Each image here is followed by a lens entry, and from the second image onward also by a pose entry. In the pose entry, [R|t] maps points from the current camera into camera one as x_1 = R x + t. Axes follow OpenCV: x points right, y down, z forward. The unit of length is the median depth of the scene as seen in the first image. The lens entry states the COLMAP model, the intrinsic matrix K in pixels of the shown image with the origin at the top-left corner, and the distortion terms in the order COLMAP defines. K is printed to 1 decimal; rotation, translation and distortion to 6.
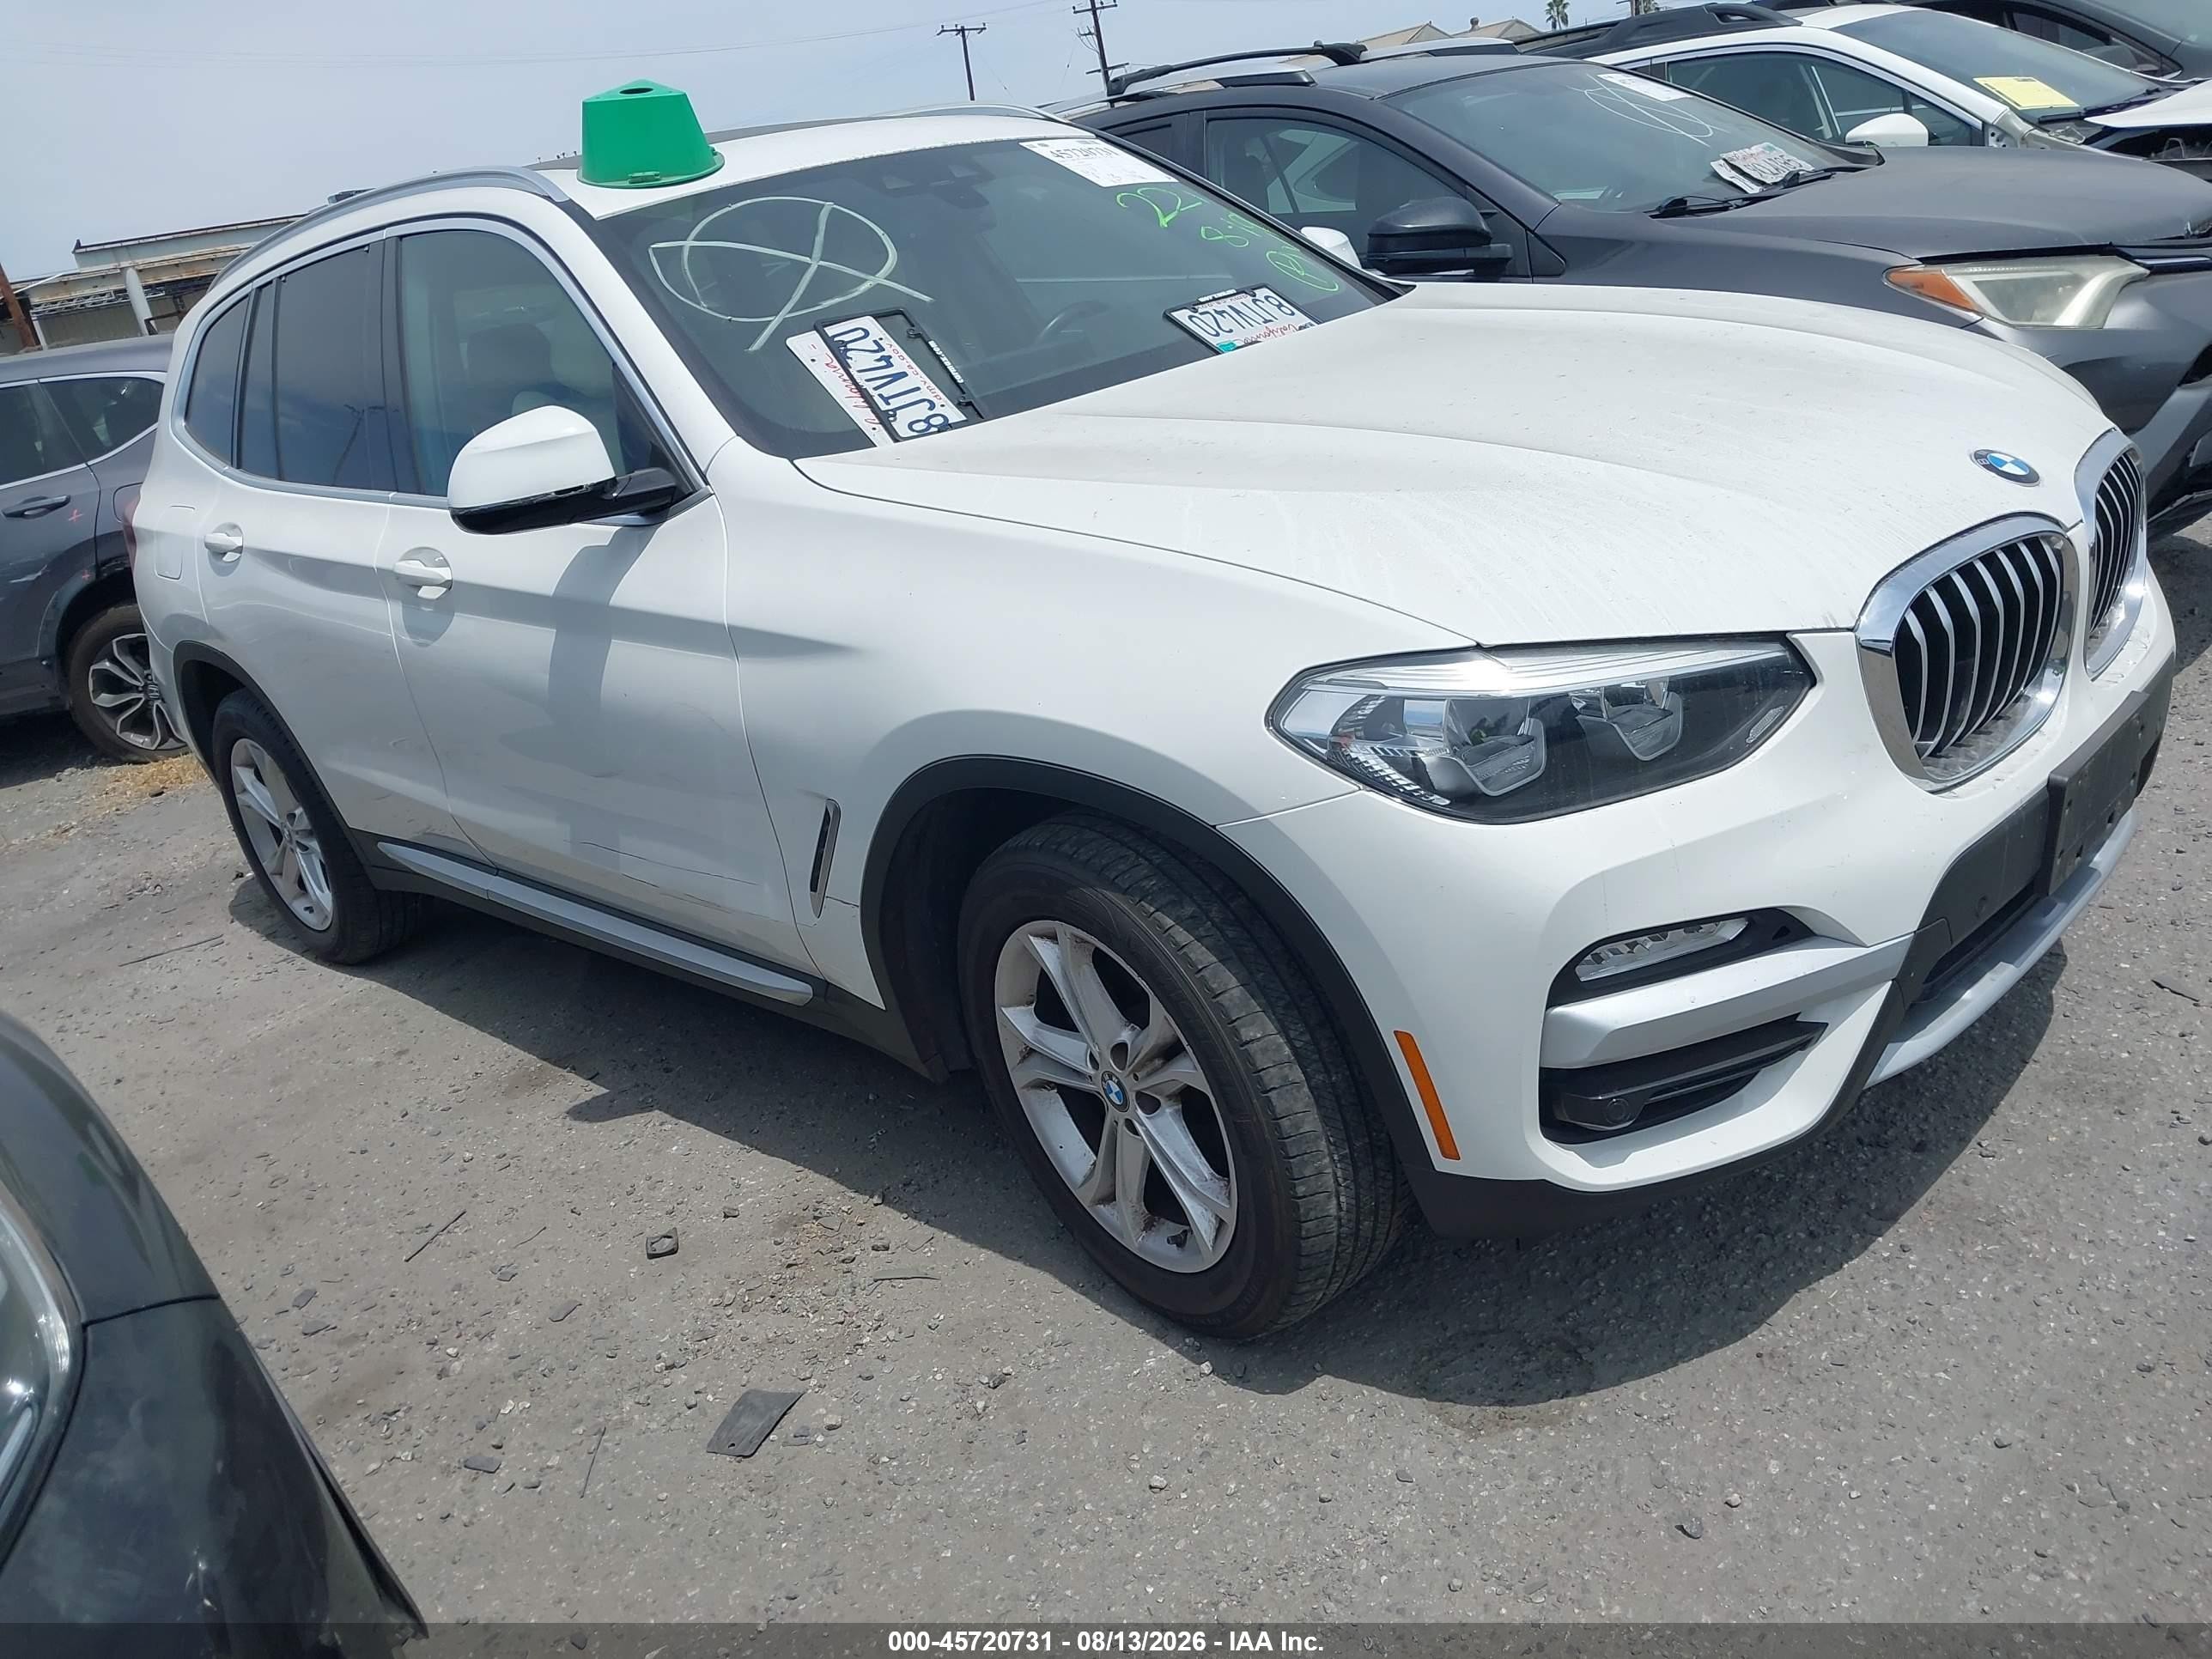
lens RADIAL K [[1729.0, 0, 1139.5], [0, 1729.0, 852.0], [0, 0, 1]] dist [-0.006072, -0.002152]
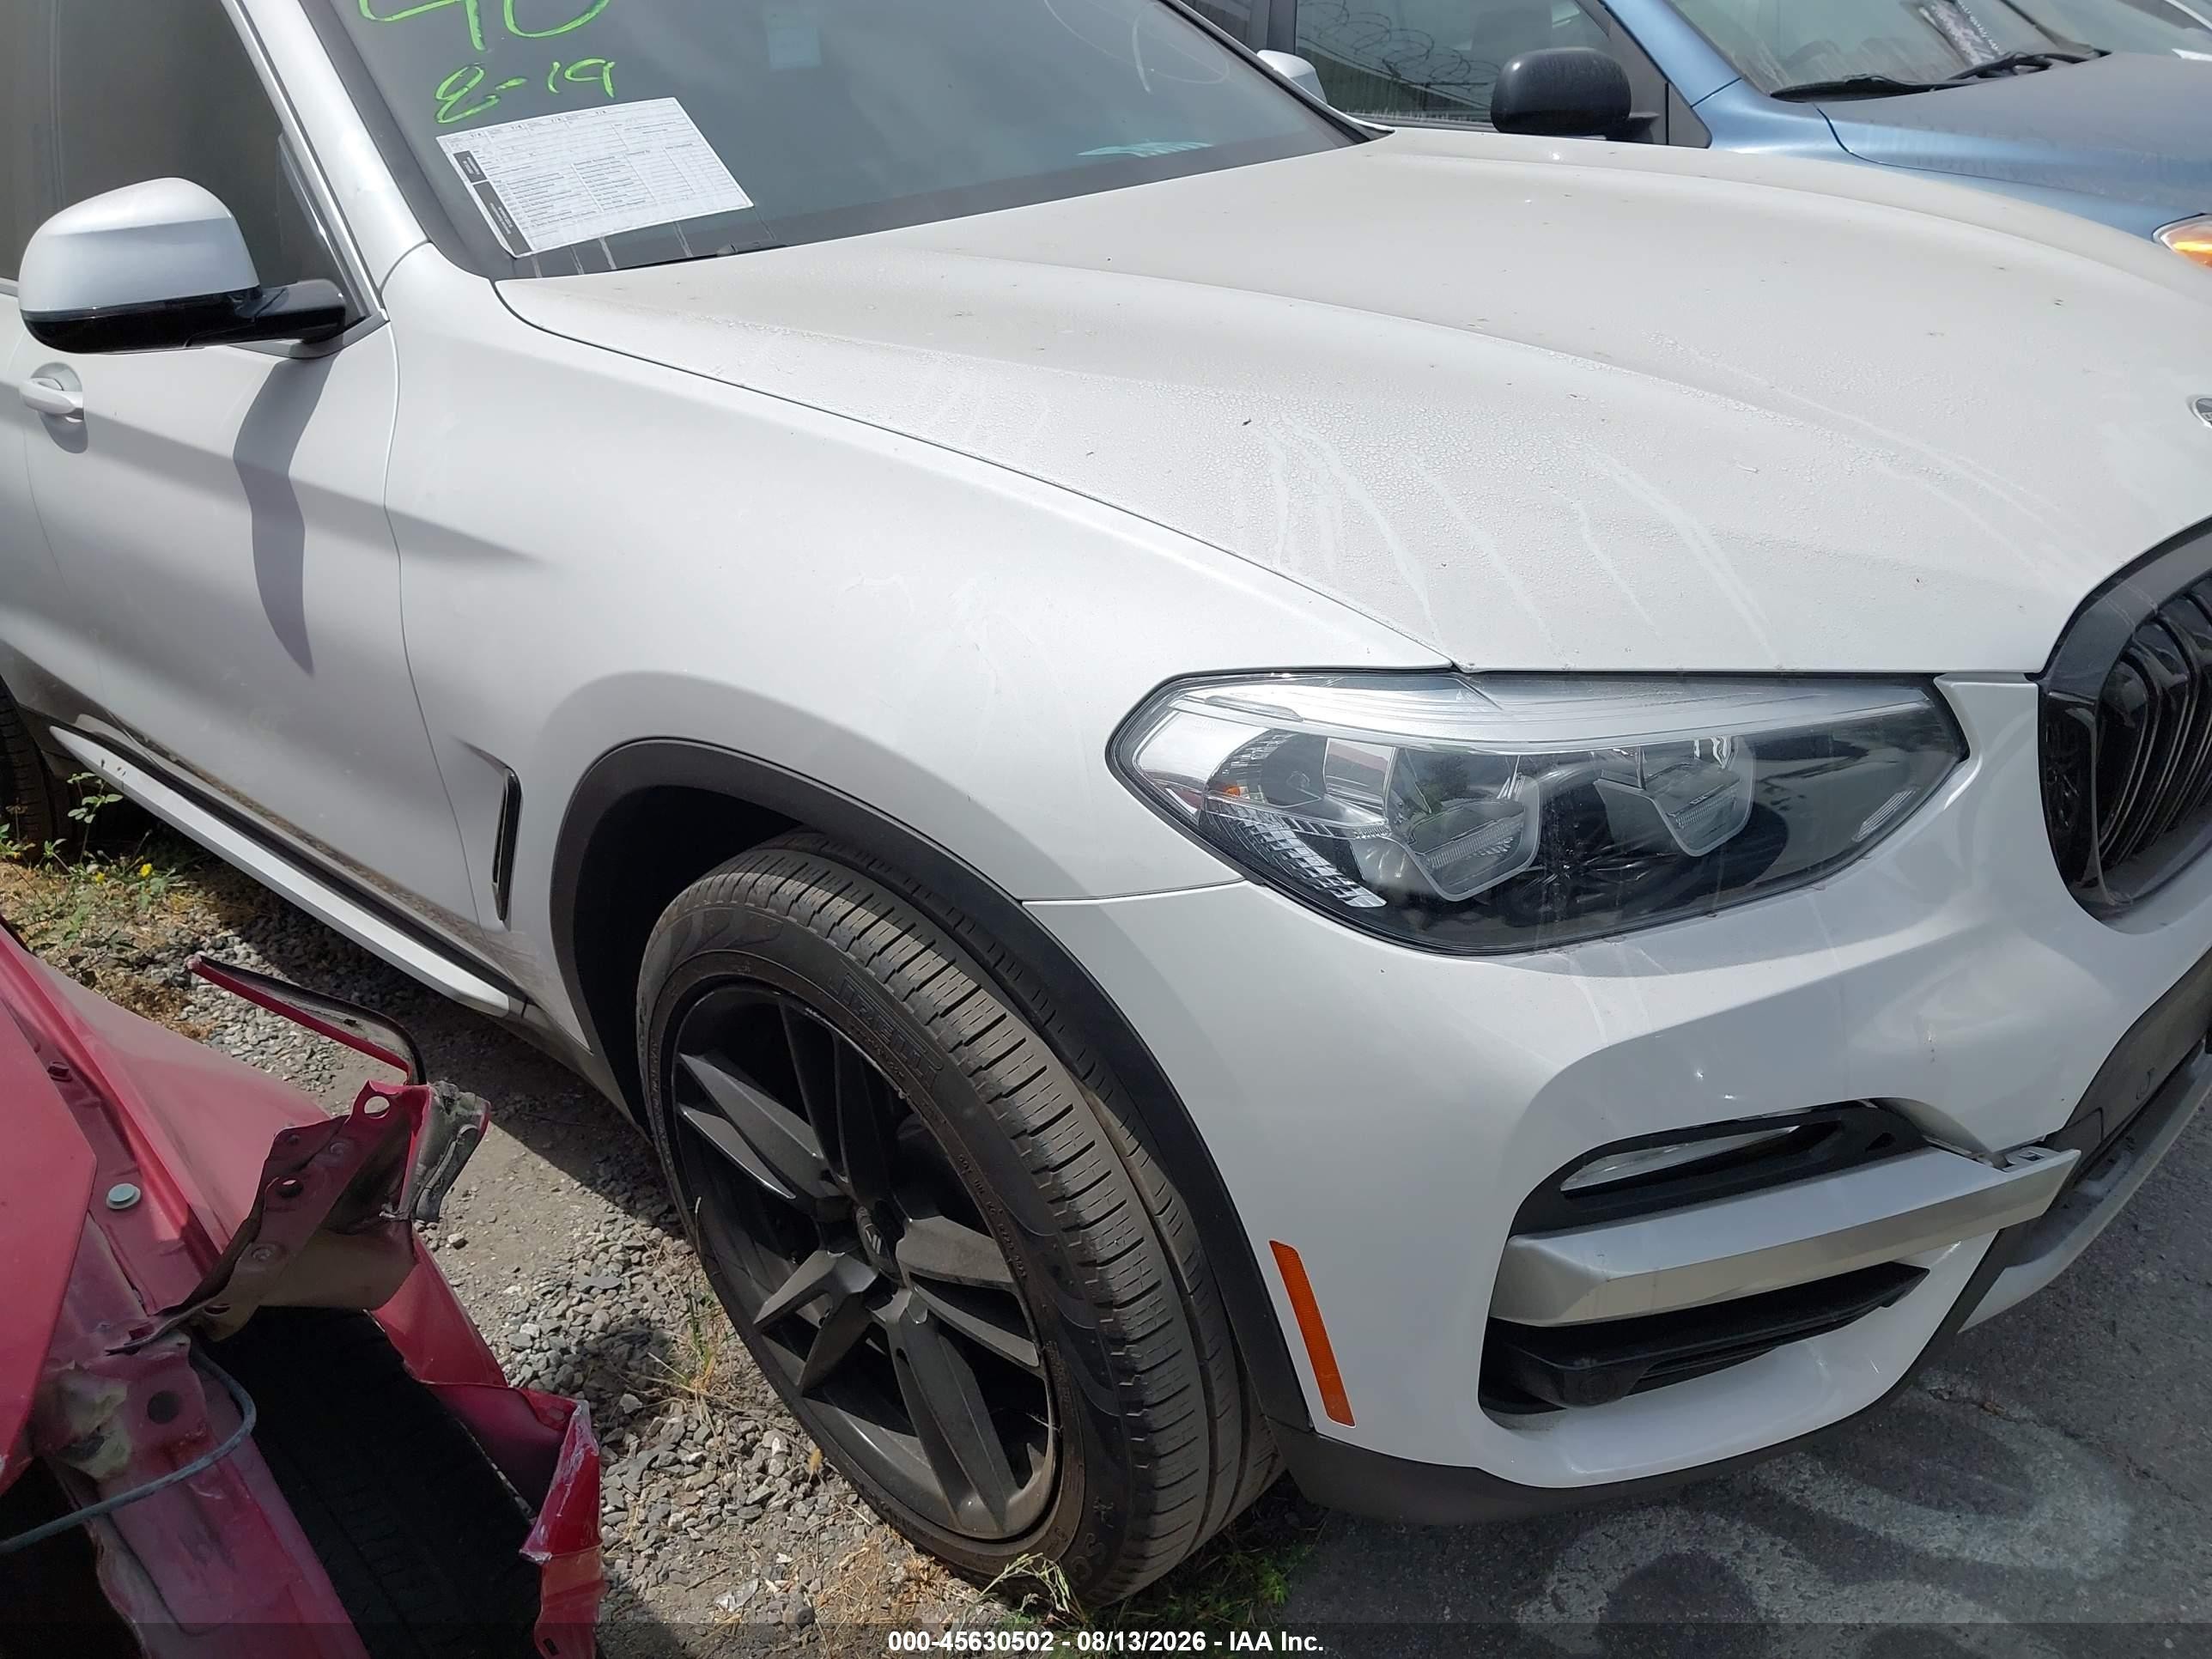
lens RADIAL K [[1695.5, 0, 1106.0], [0, 1695.5, 829.5], [0, 0, 1]] dist [0.033028, -0.002452]
pose [[0.996998, 0.072268, 0.027776, 0.054940], [-0.073900, 0.995269, 0.063077, -0.084361], [-0.023086, -0.064940, 0.997622, 0.359138]]
